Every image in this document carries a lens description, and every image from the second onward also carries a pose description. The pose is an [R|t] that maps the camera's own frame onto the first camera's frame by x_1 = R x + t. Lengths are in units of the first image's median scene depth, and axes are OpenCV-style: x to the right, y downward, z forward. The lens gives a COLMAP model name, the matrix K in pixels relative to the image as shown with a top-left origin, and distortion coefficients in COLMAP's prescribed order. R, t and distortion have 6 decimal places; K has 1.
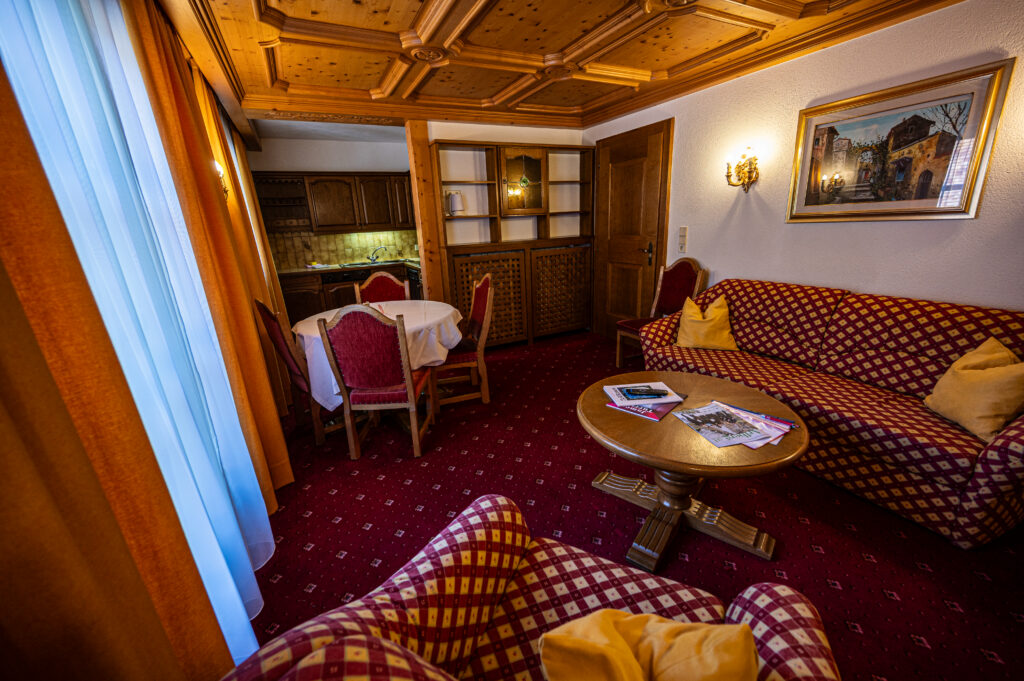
lens RADIAL K [[414.0, 0, 517.8], [0, 414.0, 337.8], [0, 0, 1]] dist [-0.002045, 0.000421]
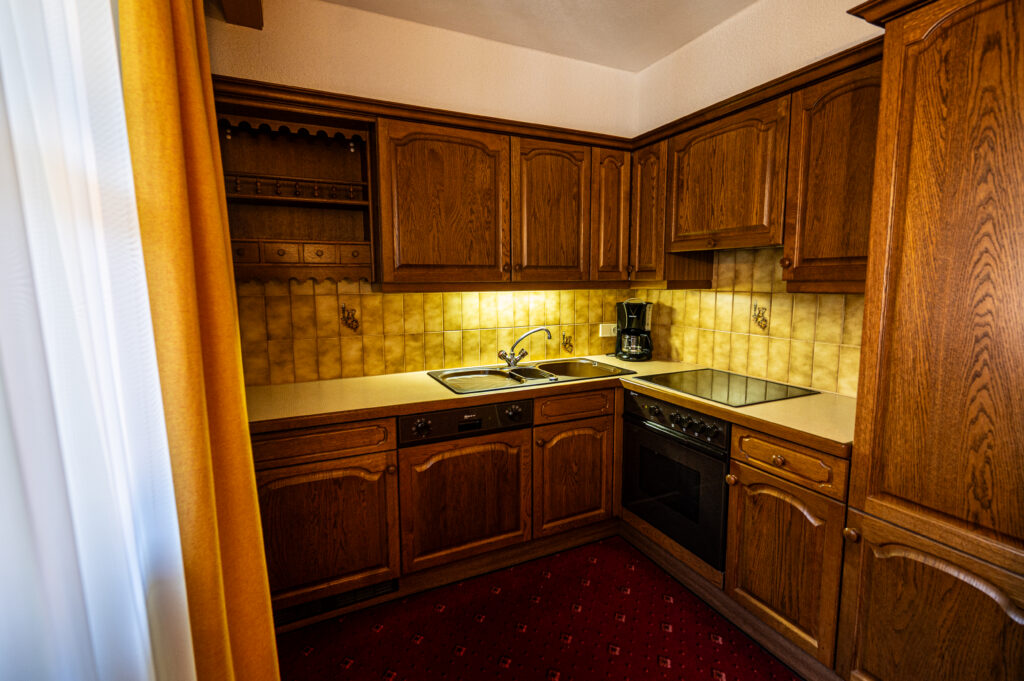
lens RADIAL K [[437.6, 0, 508.7], [0, 437.6, 334.8], [0, 0, 1]] dist [-0.003840, 0.000717]
pose [[0.998589, 0.046786, -0.025107, -0.342353], [-0.049954, 0.988088, -0.145556, -0.152570], [0.017998, 0.146605, 0.989031, 0.593654]]
